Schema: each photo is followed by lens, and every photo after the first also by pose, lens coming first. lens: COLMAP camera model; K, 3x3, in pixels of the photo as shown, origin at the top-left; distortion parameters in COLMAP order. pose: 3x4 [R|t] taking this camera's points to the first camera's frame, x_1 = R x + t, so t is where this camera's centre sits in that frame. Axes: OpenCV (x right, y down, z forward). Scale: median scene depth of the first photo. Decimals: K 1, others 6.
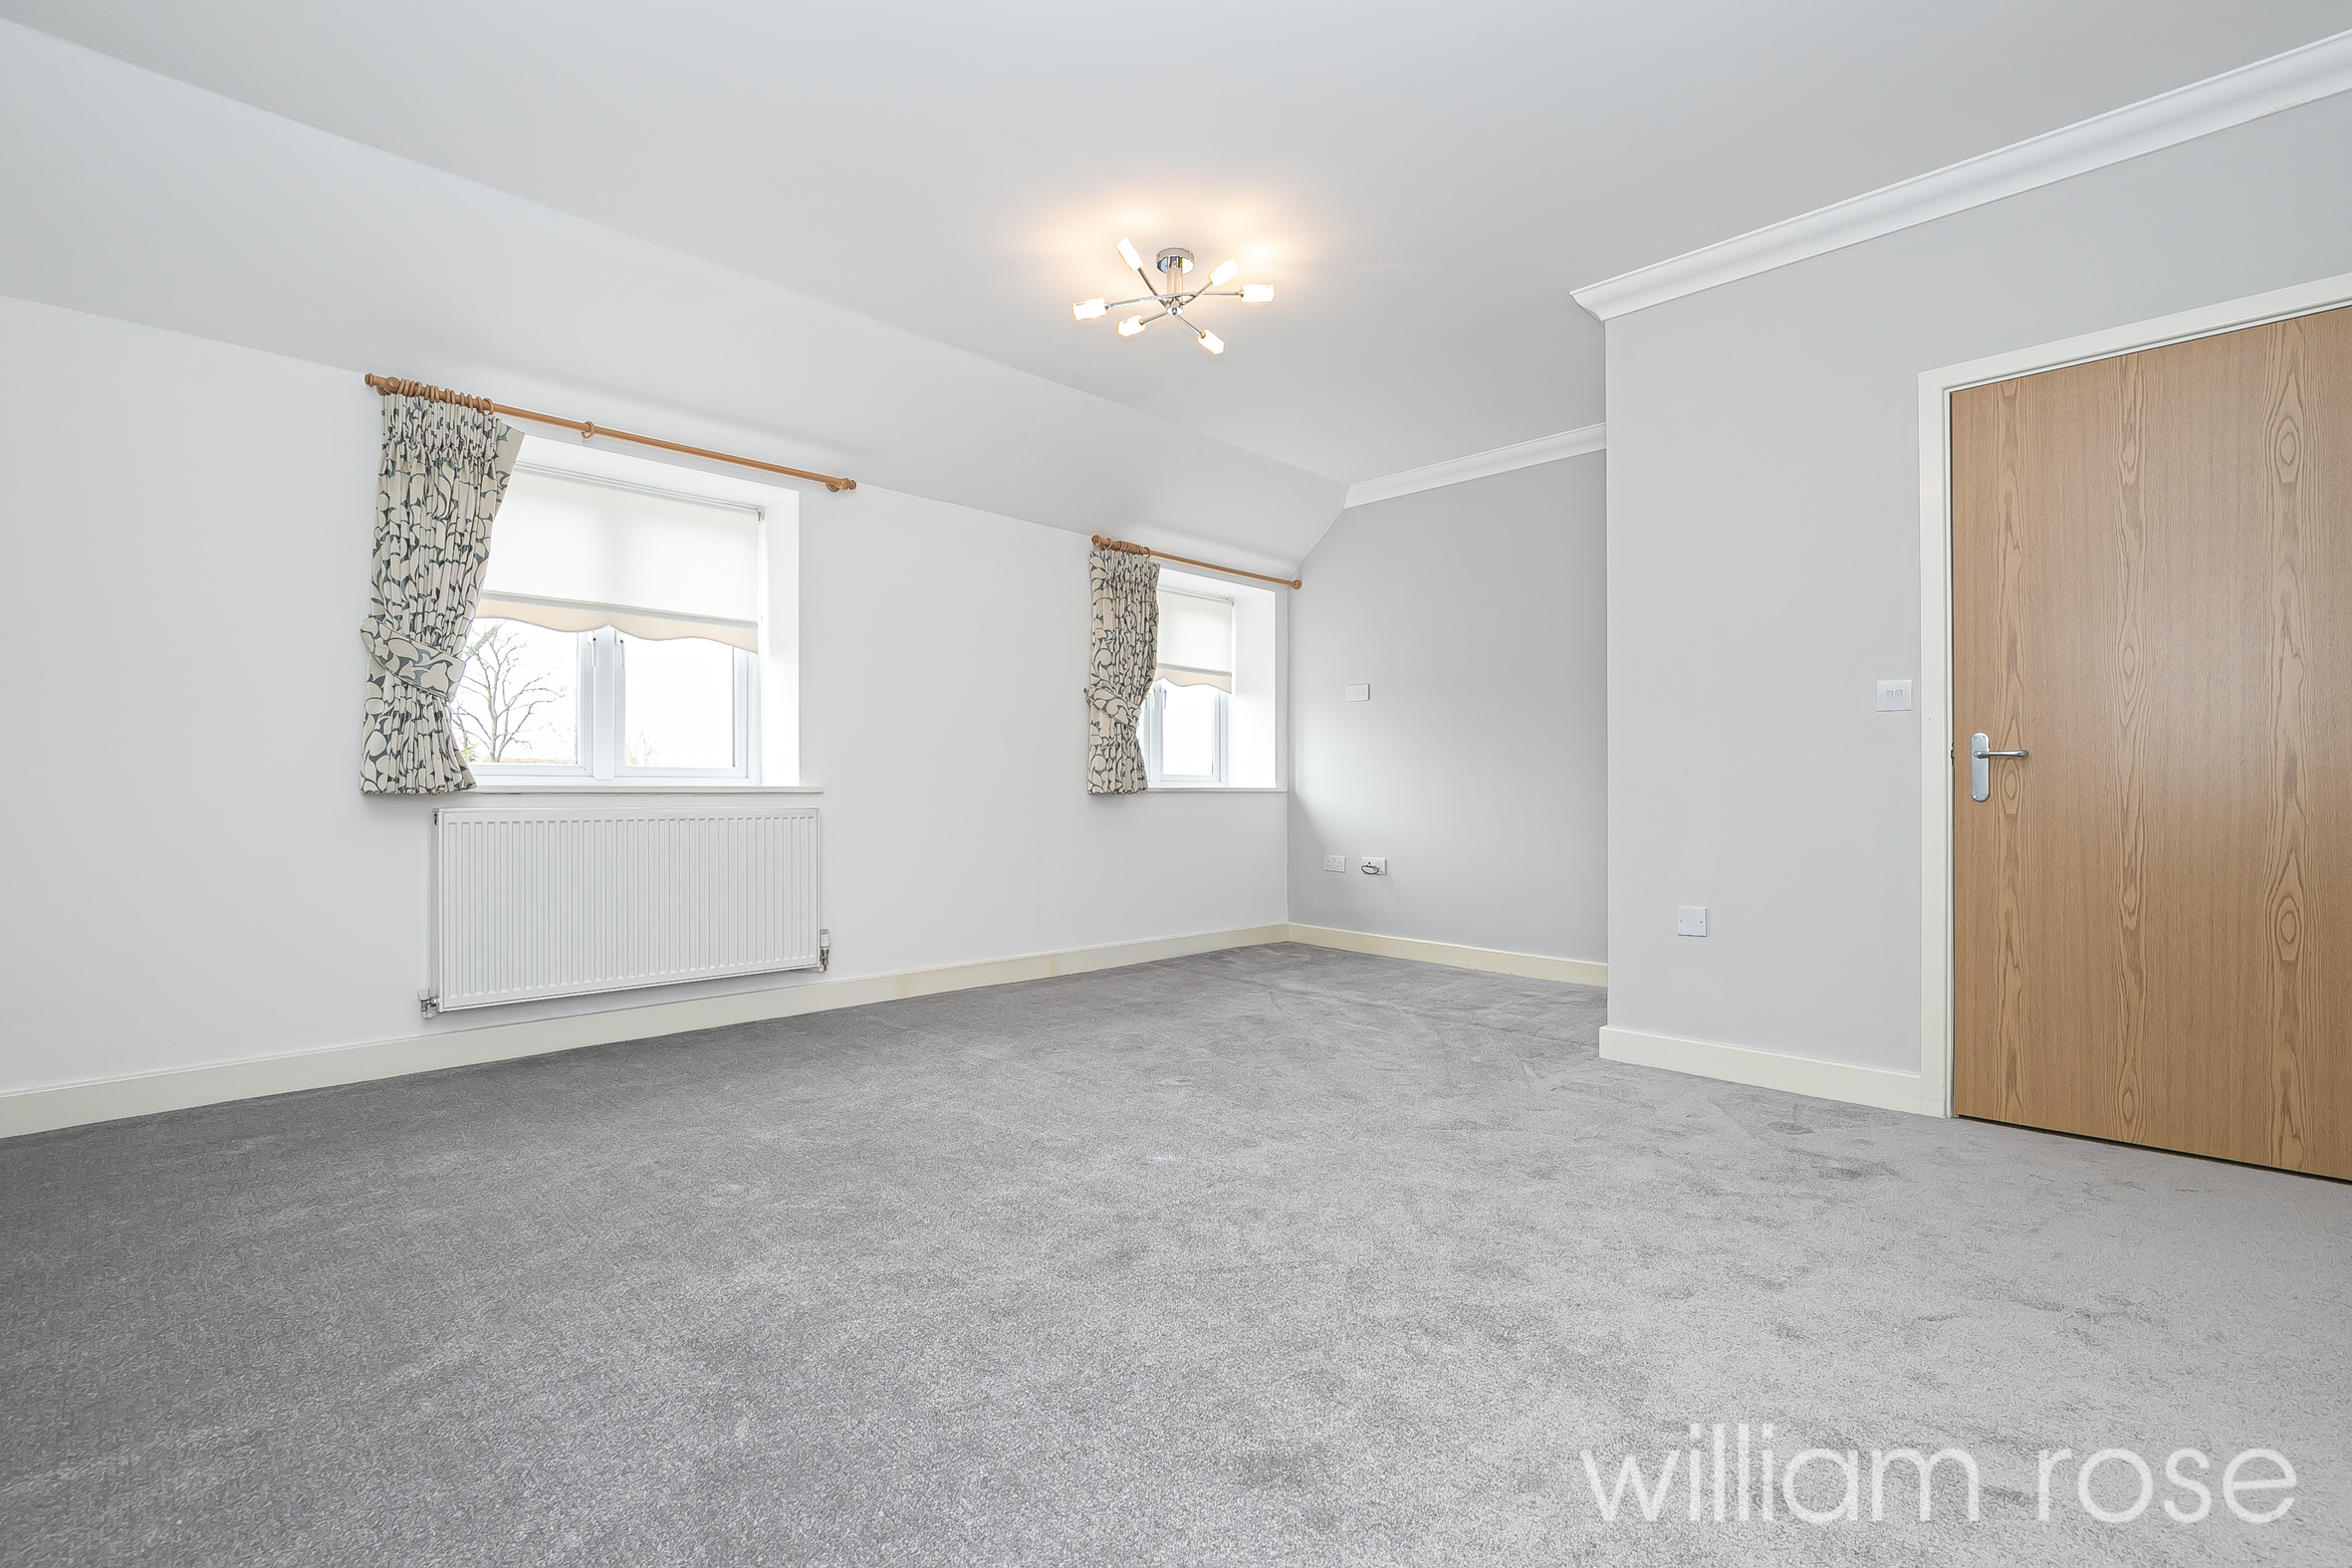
lens RADIAL K [[1077.8, 0, 1173.4], [0, 1077.8, 796.7], [0, 0, 1]] dist [-0.021547, -0.000053]
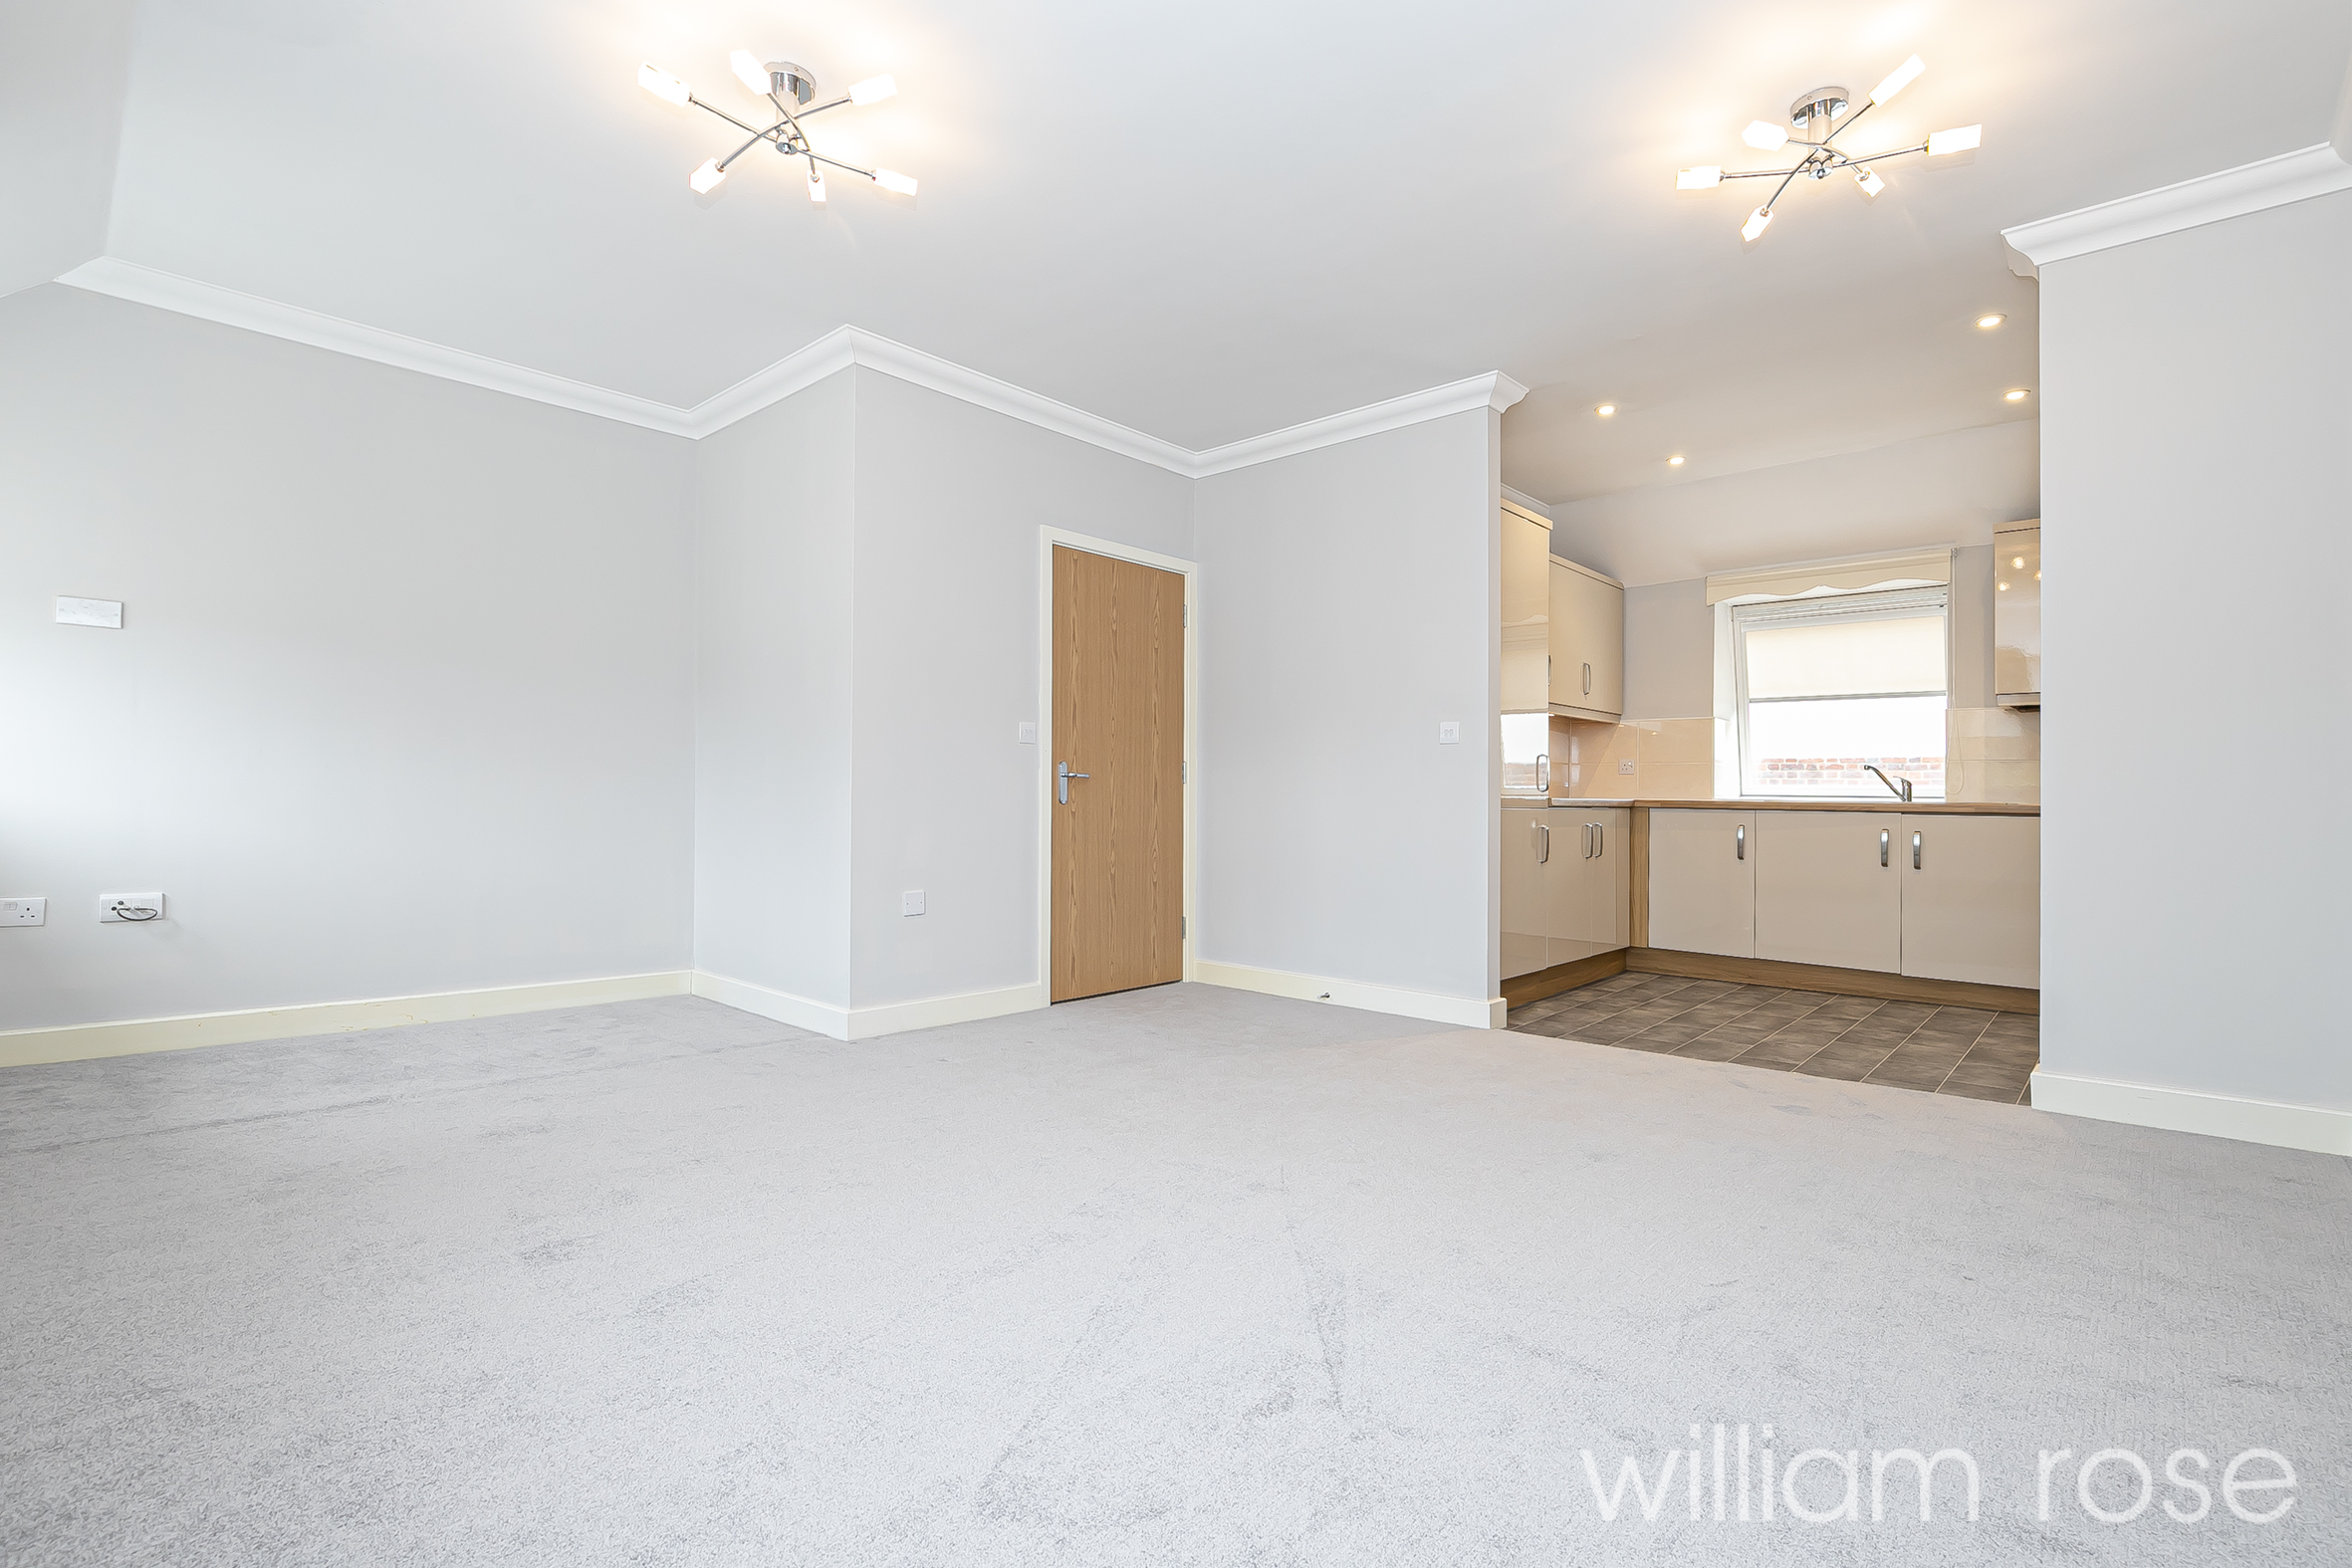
lens RADIAL K [[1077.8, 0, 1198.3], [0, 1077.8, 799.1], [0, 0, 1]] dist [-0.021547, -0.000053]
pose [[-0.051891, -0.001383, 0.998652, -0.859117], [-0.010640, 0.999943, 0.000832, -0.006591], [-0.998596, -0.010583, -0.051903, 0.851623]]
